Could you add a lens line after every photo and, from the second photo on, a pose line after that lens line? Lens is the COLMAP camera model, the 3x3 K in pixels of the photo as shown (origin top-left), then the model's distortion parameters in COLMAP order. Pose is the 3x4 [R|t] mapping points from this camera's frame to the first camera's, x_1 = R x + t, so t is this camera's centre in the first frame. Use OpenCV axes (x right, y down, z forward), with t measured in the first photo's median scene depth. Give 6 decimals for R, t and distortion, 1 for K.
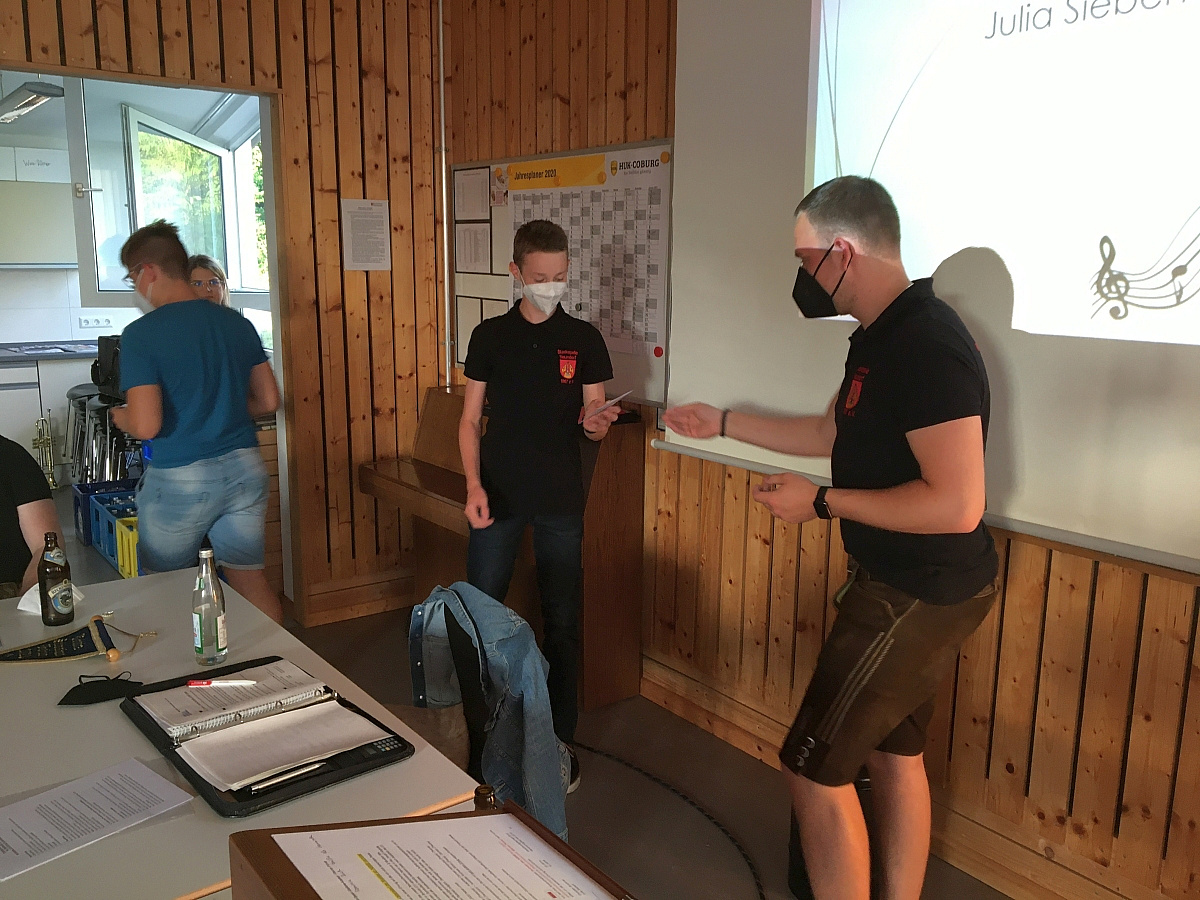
lens RADIAL K [[1004.6, 0, 604.7], [0, 1004.6, 447.8], [0, 0, 1]] dist [0.073244, -0.106222]
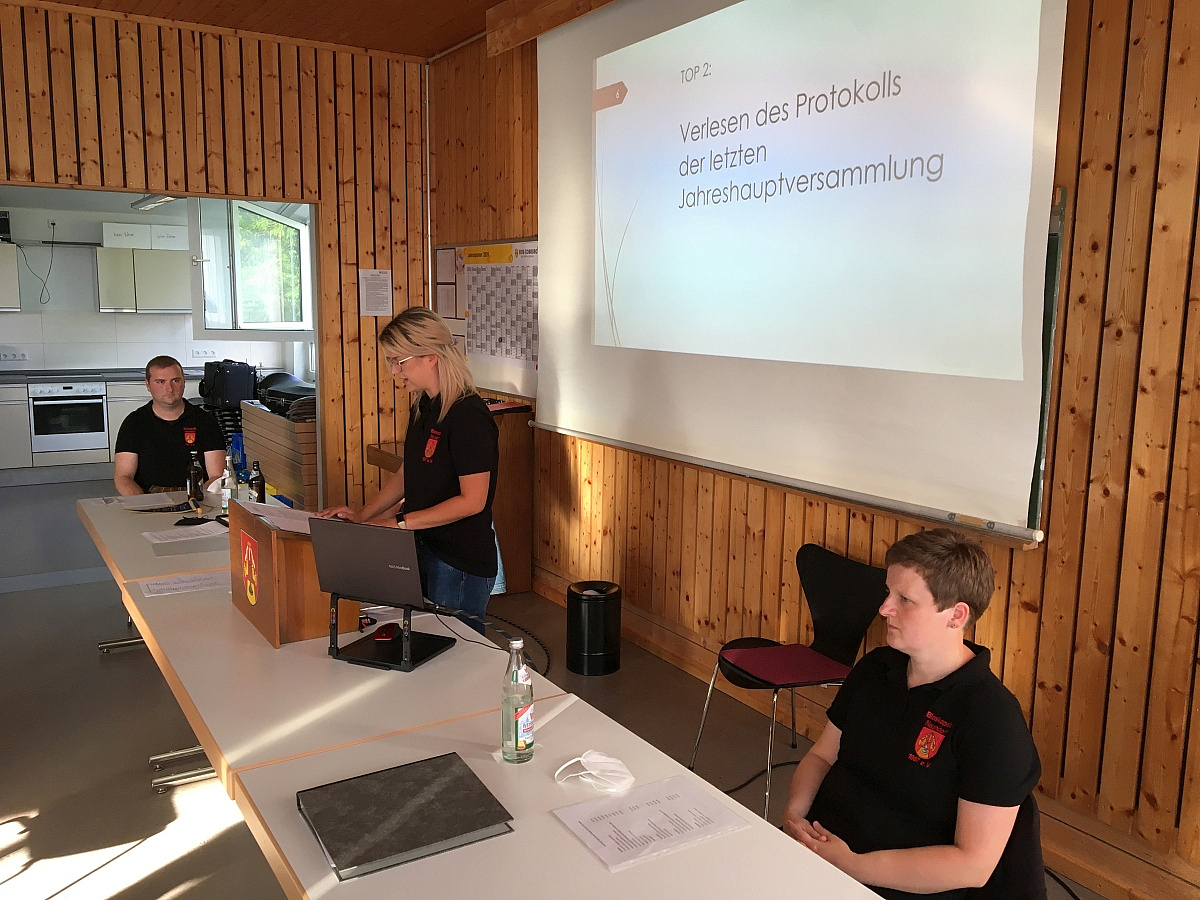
lens RADIAL K [[1004.6, 0, 607.8], [0, 1004.6, 448.6], [0, 0, 1]] dist [0.073244, -0.106222]
pose [[0.996073, 0.015953, -0.087092, 0.259595], [-0.019618, 0.998951, -0.041381, 0.082934], [0.086341, 0.042927, 0.995340, -0.489753]]
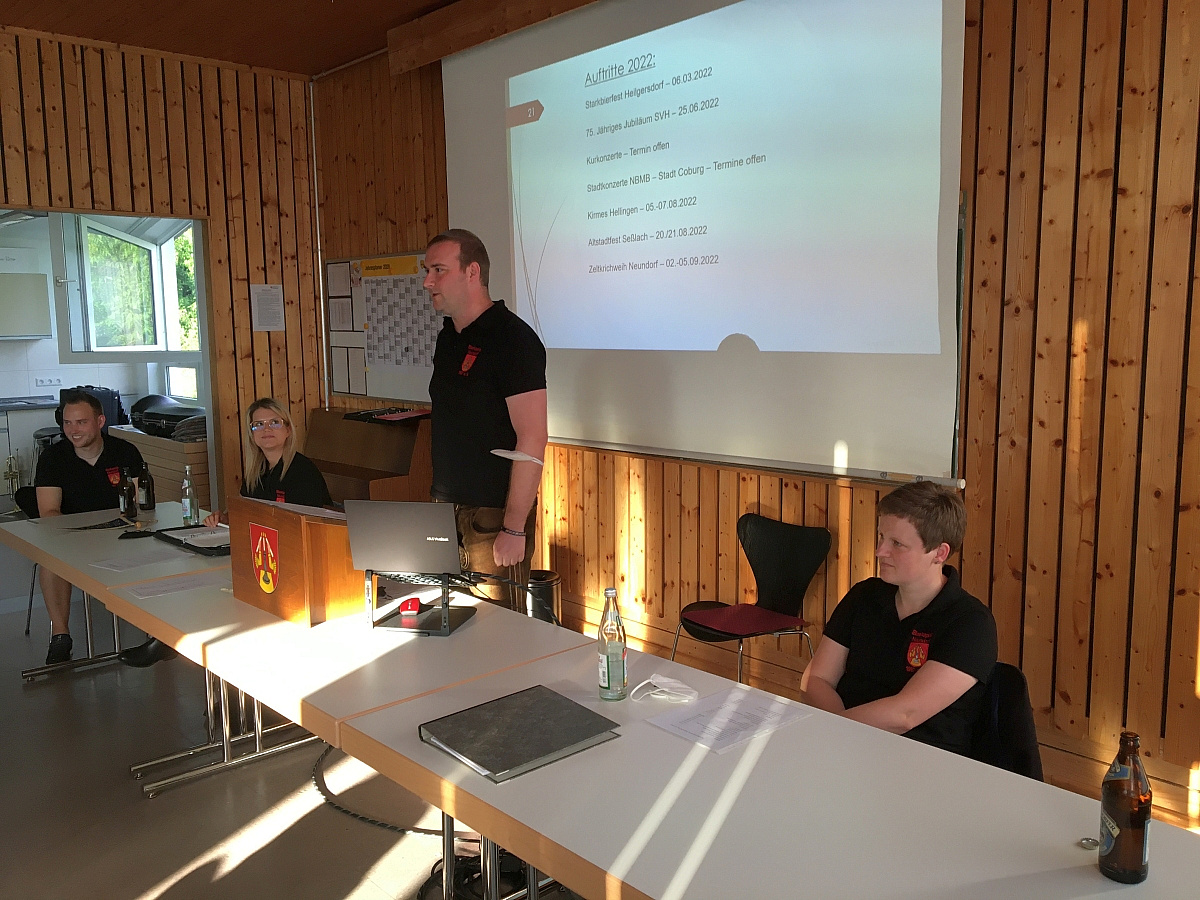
lens RADIAL K [[1004.6, 0, 609.4], [0, 1004.6, 449.0], [0, 0, 1]] dist [0.073244, -0.106222]
pose [[0.995211, -0.035865, 0.090933, 0.133702], [0.041430, 0.997334, -0.060064, 0.118163], [-0.088536, 0.063544, 0.994044, -0.563984]]
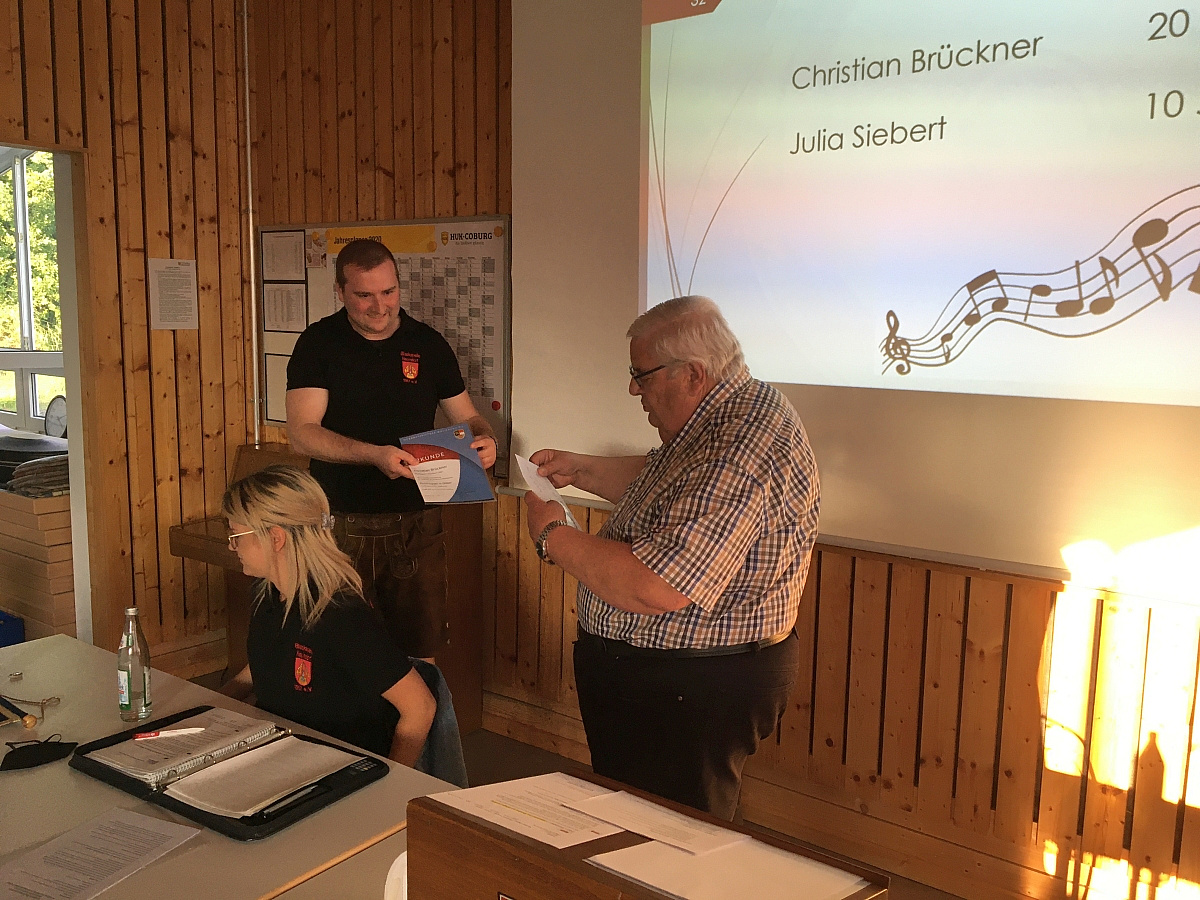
lens RADIAL K [[1004.6, 0, 605.2], [0, 1004.6, 445.8], [0, 0, 1]] dist [0.073244, -0.106222]
pose [[0.960499, -0.030427, 0.276616, -0.115718], [0.045168, 0.997870, -0.047073, 0.004379], [-0.274594, 0.057708, 0.959827, -0.067969]]
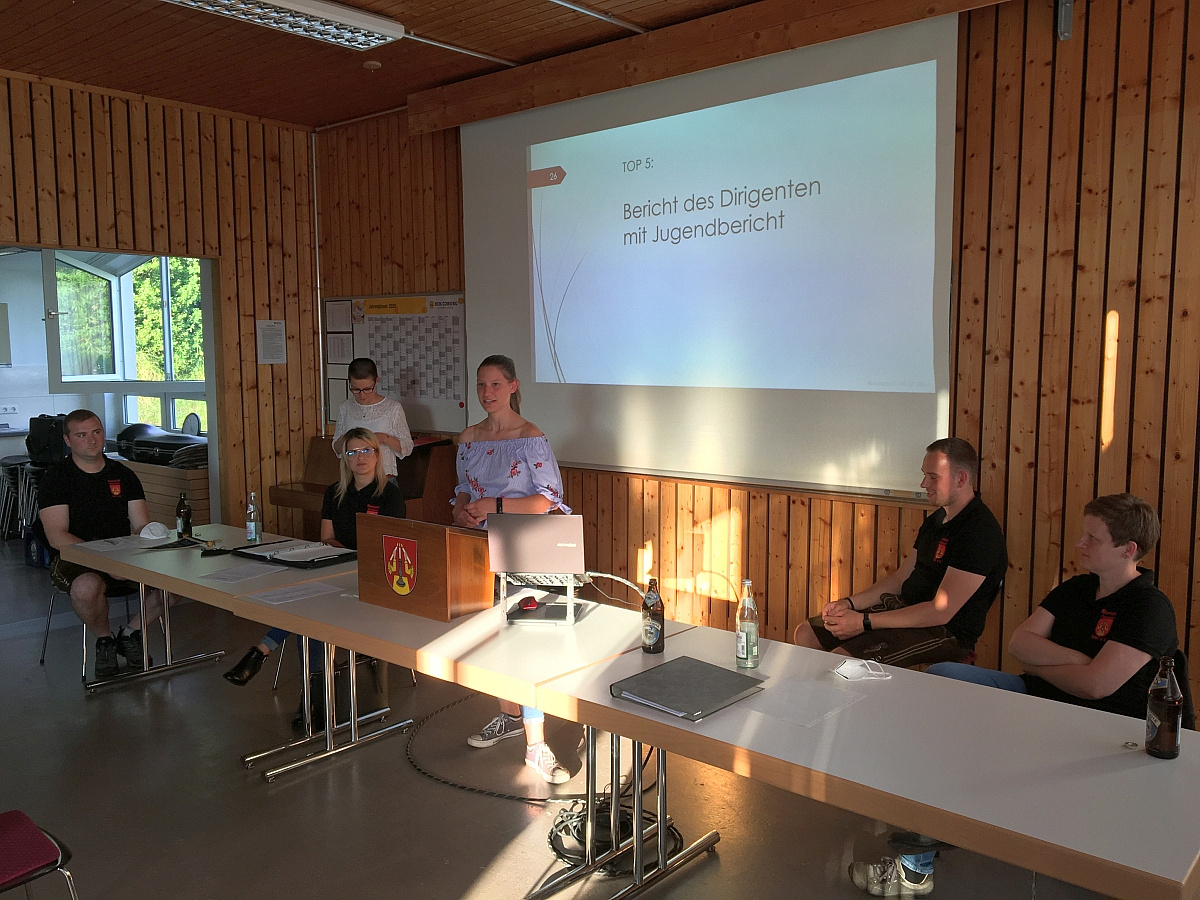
lens RADIAL K [[1004.6, 0, 608.9], [0, 1004.6, 447.9], [0, 0, 1]] dist [0.073244, -0.106222]
pose [[0.977448, -0.035576, 0.208156, -0.056687], [0.053732, 0.995164, -0.082227, 0.123392], [-0.204224, 0.091558, 0.974633, -0.692273]]
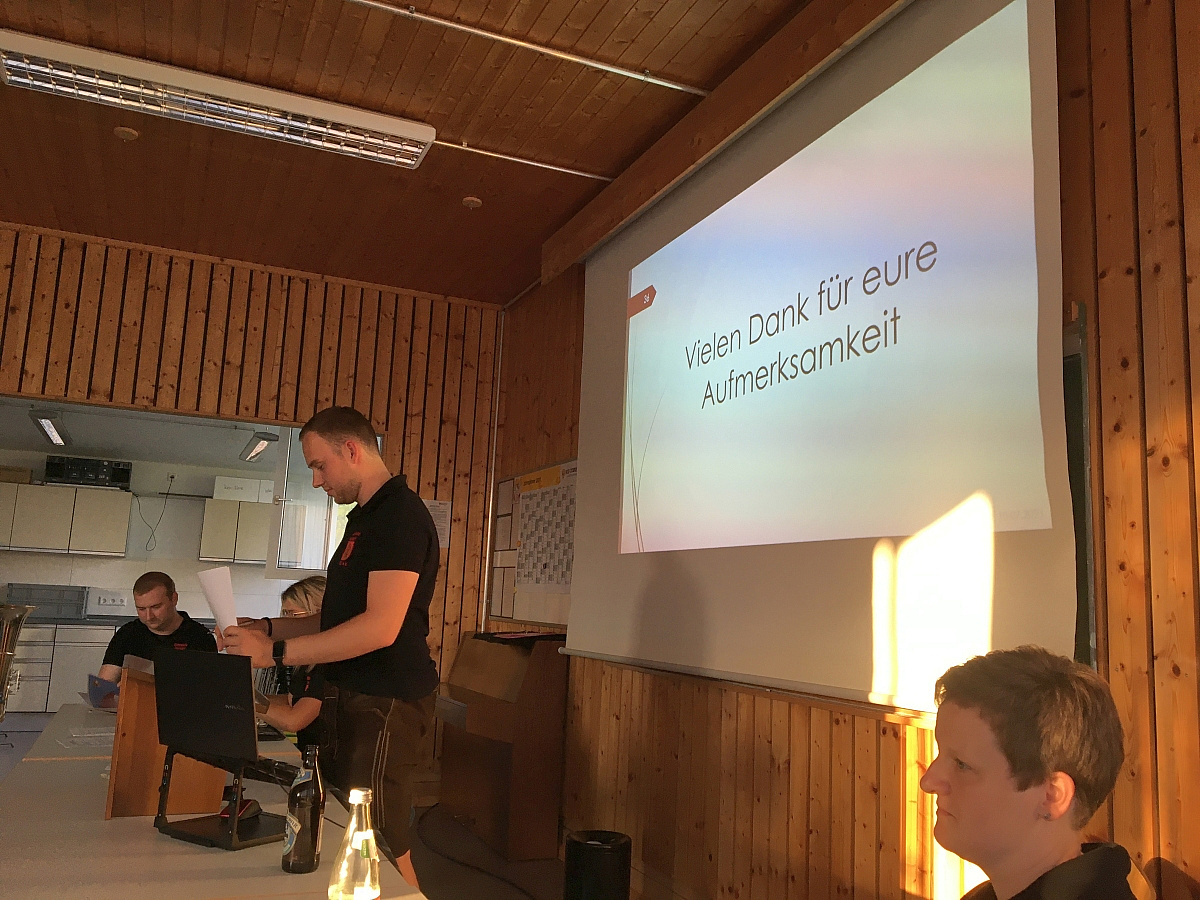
lens RADIAL K [[1004.6, 0, 610.1], [0, 1004.6, 446.9], [0, 0, 1]] dist [0.073244, -0.106222]
pose [[0.972493, -0.004161, -0.232897, 0.379889], [-0.076034, 0.939404, -0.334275, 0.166008], [0.220175, 0.342788, 0.913247, -0.344037]]
